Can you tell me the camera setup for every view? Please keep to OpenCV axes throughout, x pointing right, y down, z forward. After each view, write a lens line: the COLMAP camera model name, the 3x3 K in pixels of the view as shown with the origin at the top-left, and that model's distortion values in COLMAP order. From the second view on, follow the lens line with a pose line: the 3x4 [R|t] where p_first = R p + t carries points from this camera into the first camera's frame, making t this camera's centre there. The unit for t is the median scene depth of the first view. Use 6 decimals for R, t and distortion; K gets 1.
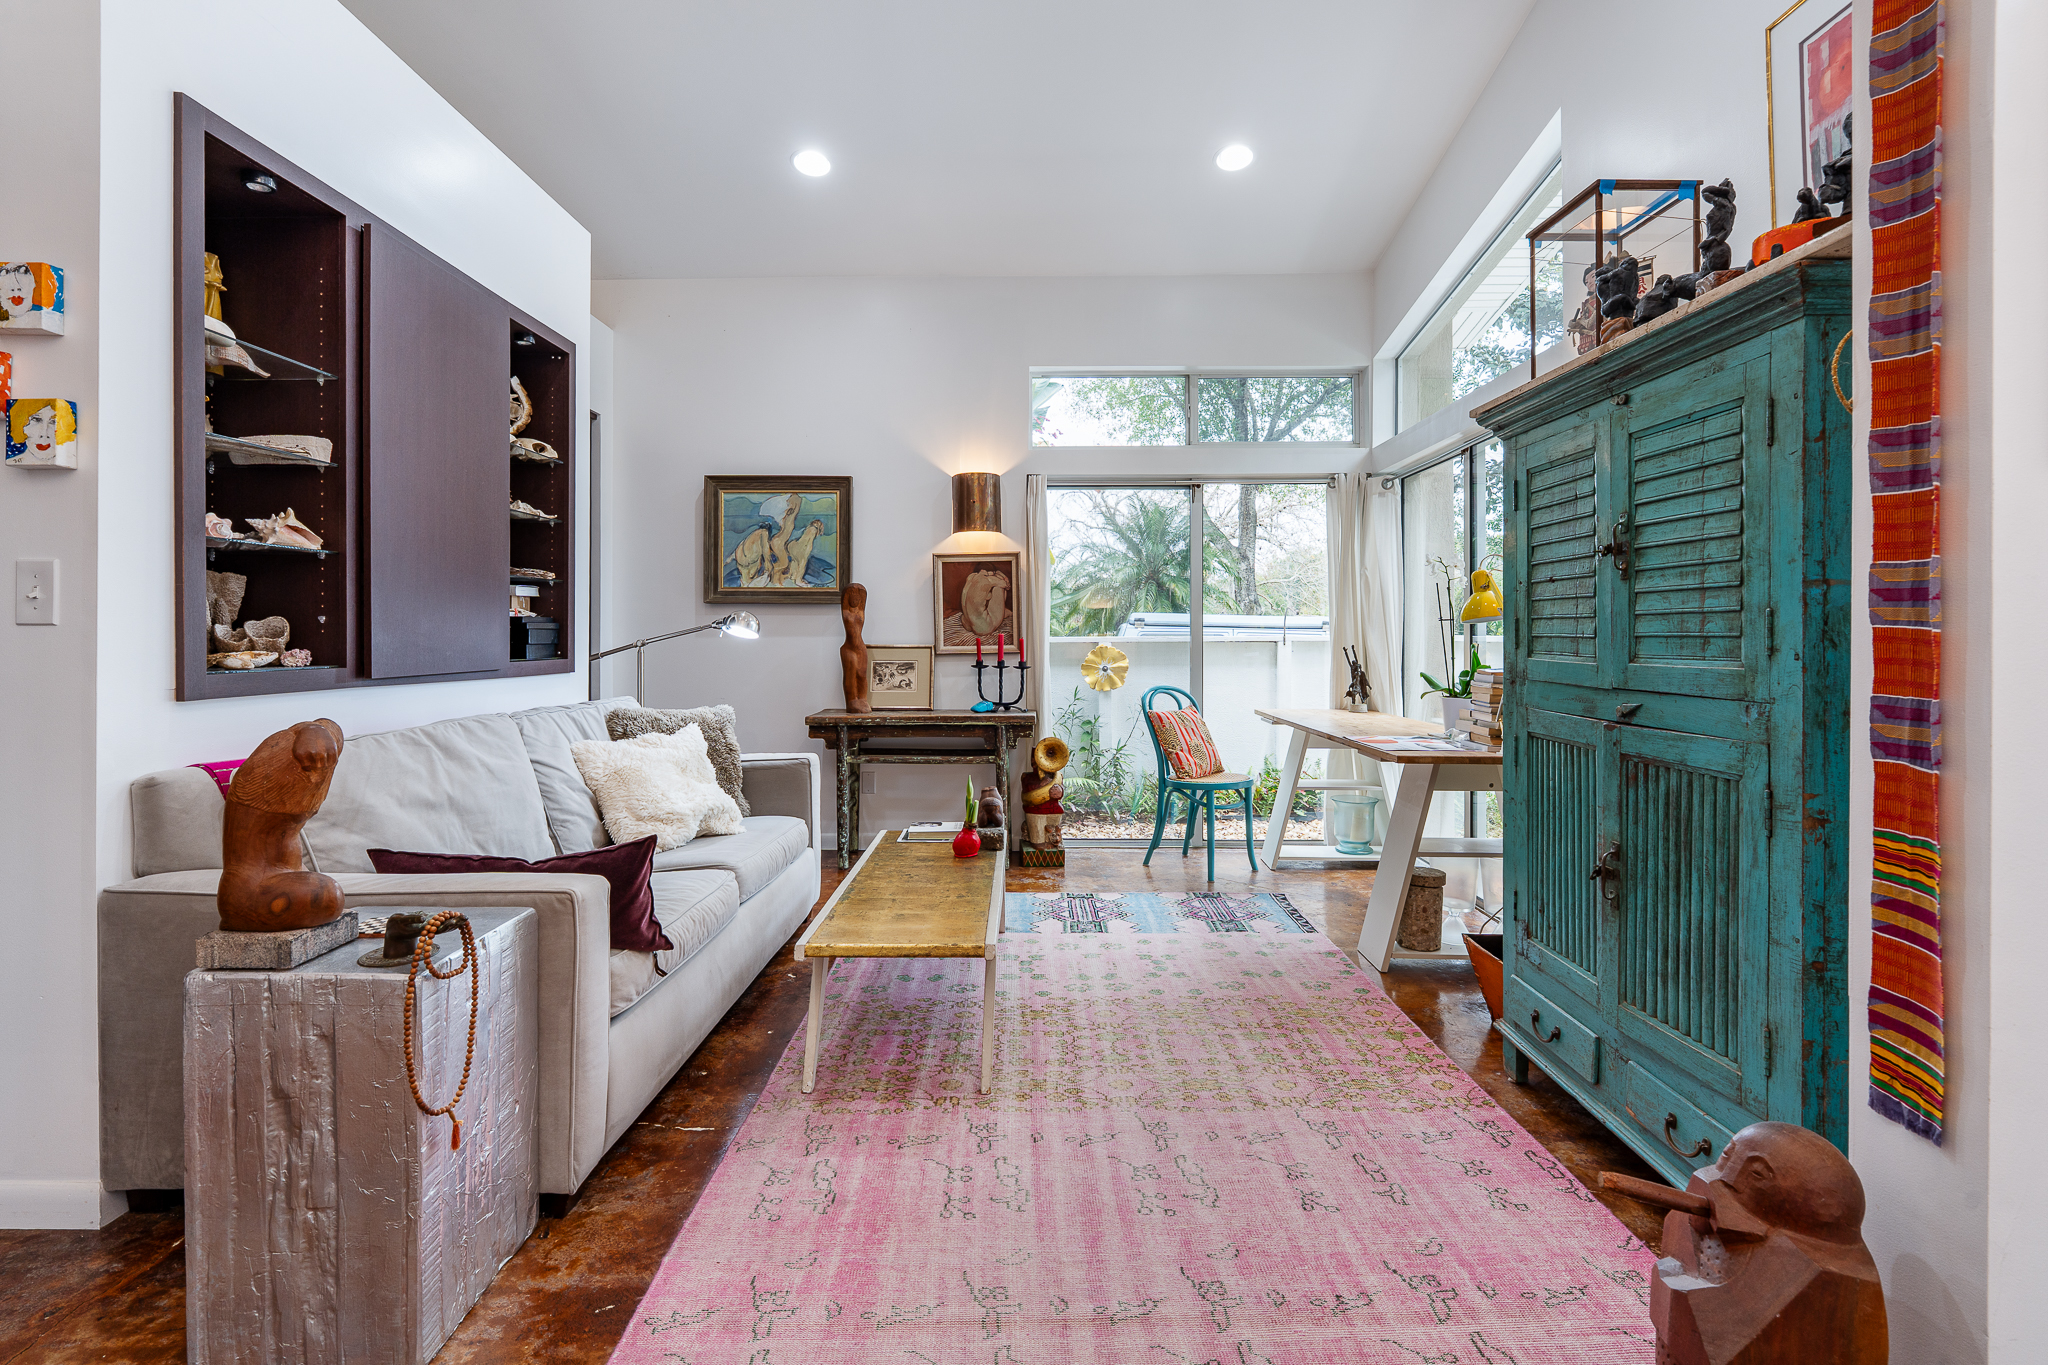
lens RADIAL K [[928.2, 0, 1021.5], [0, 928.2, 634.7], [0, 0, 1]] dist [-0.013053, 0.005604]
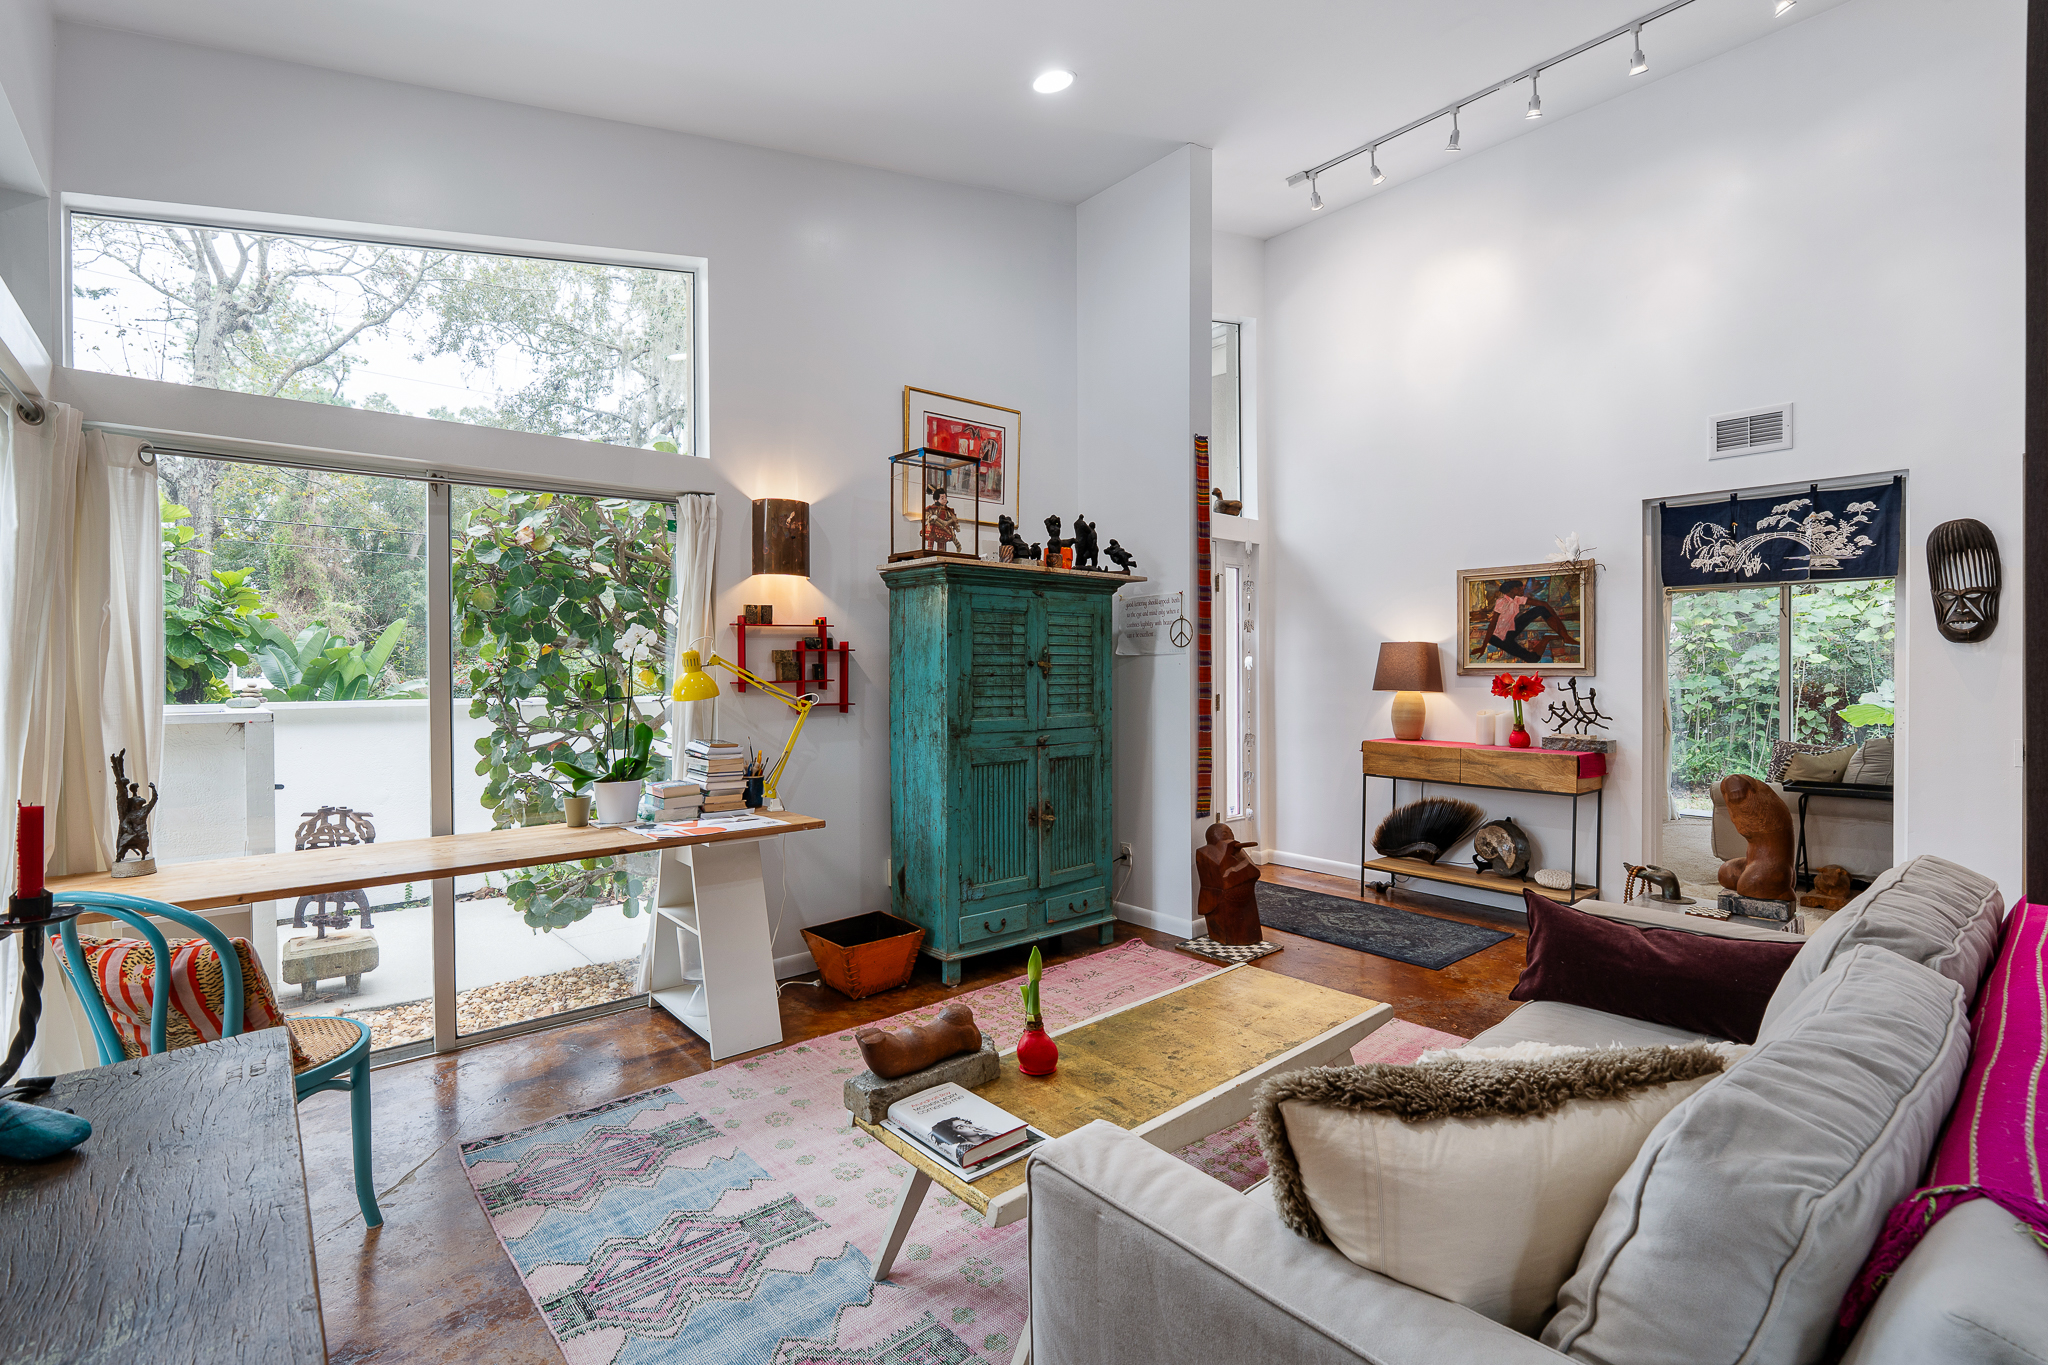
lens RADIAL K [[928.2, 0, 1035.0], [0, 928.2, 674.6], [0, 0, 1]] dist [-0.013053, 0.005604]
pose [[-0.670598, -0.000215, 0.741820, -0.544793], [0.004536, 0.999980, 0.004390, -0.045208], [-0.741807, 0.006309, -0.670584, 1.434636]]
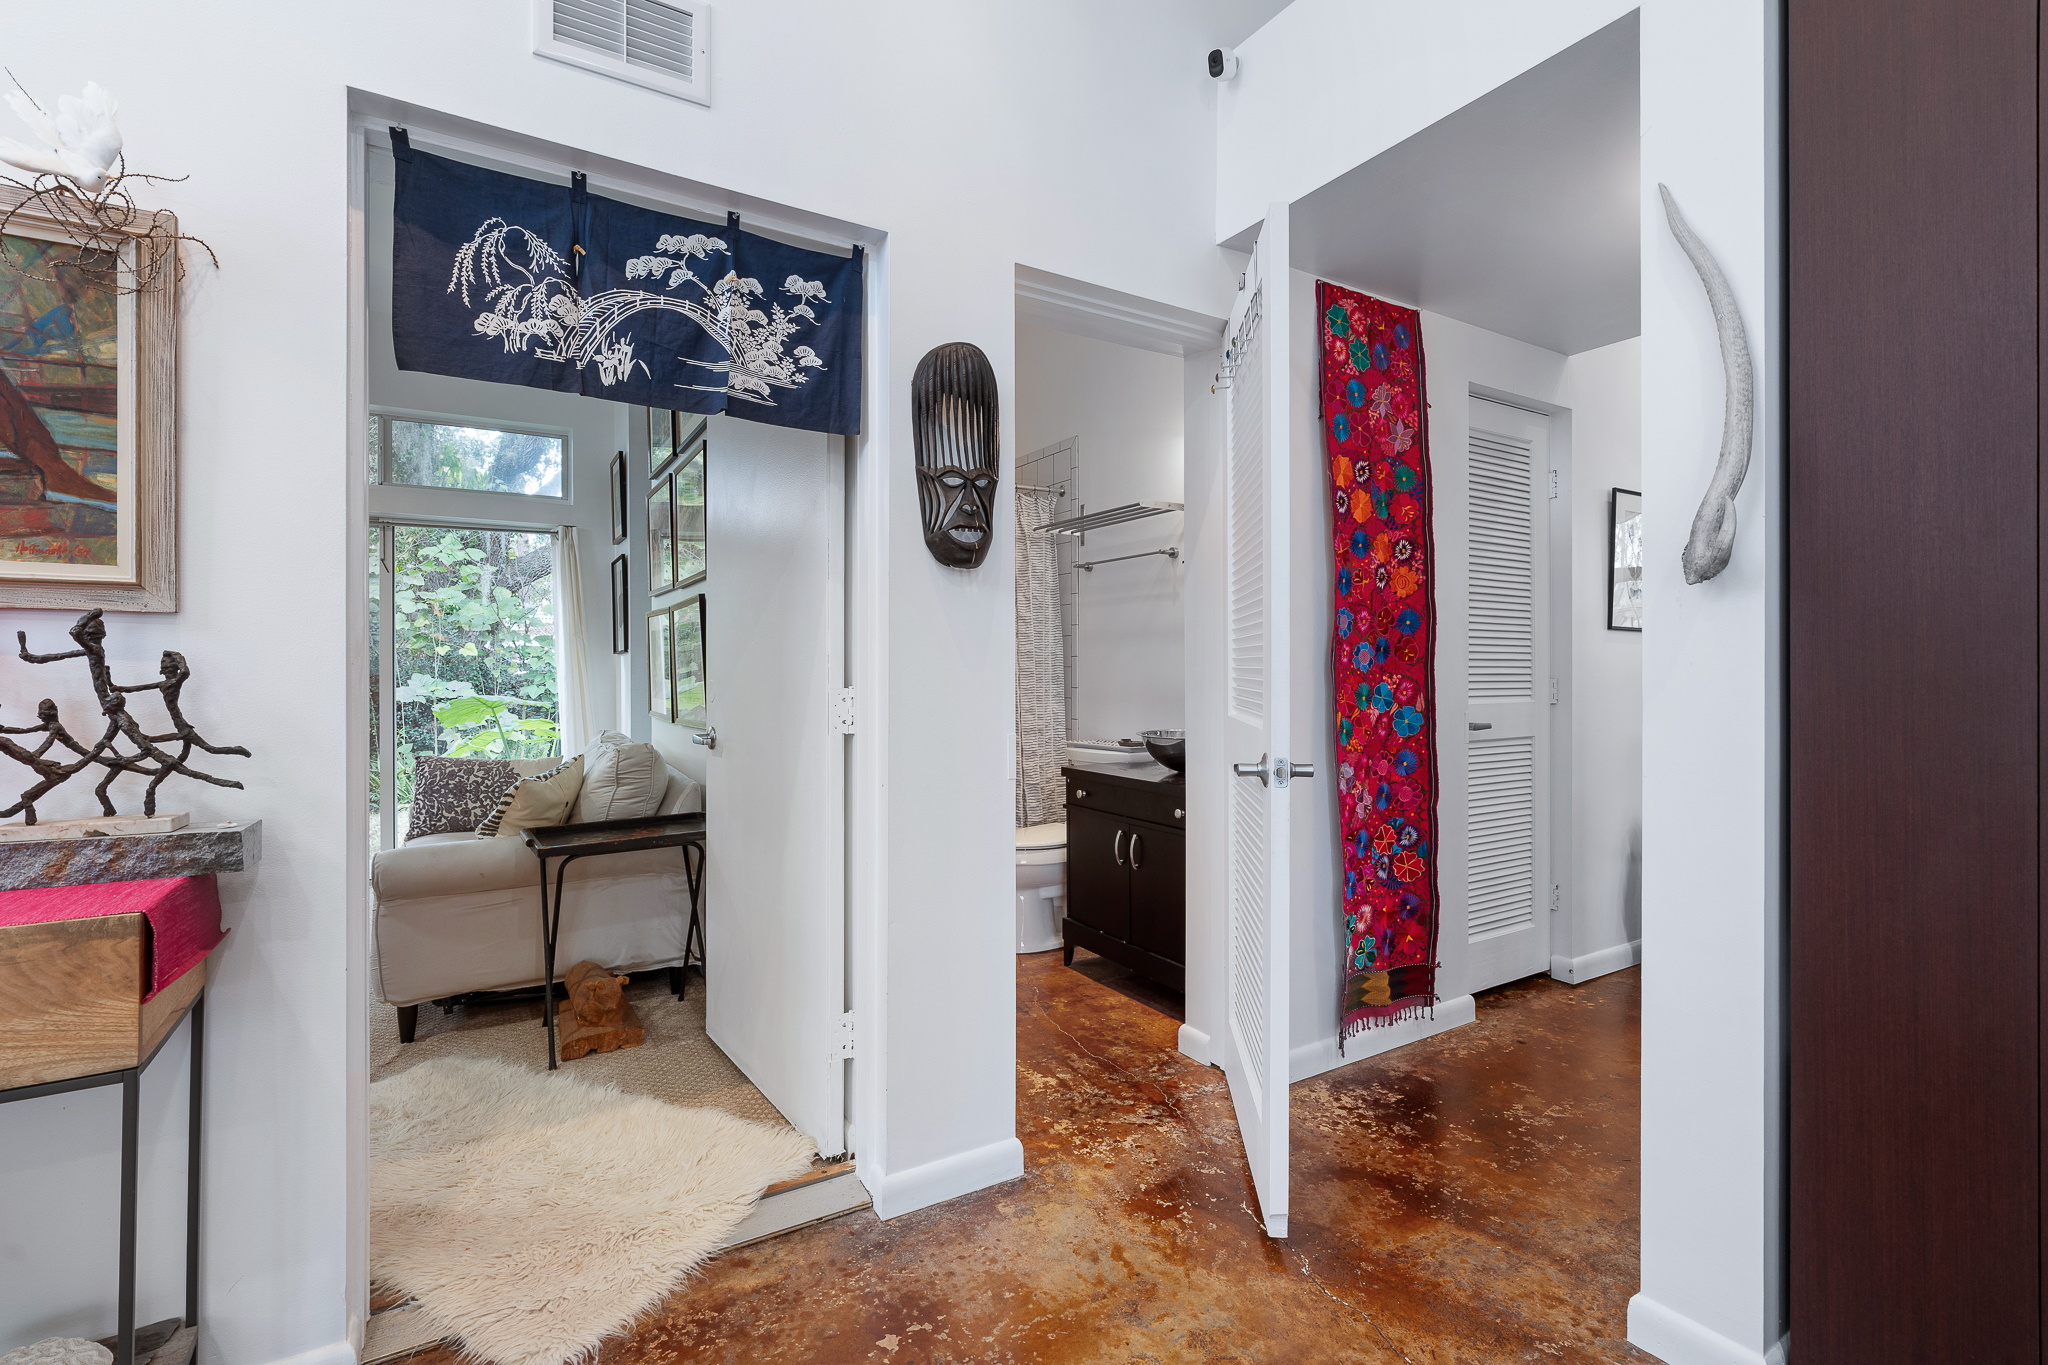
lens RADIAL K [[928.2, 0, 1015.8], [0, 928.2, 666.2], [0, 0, 1]] dist [-0.013053, 0.005604]
pose [[-0.845809, 0.002760, -0.533479, -0.163422], [0.003987, 0.999991, -0.001148, -0.005853], [0.533471, -0.003098, -0.845813, 0.393959]]
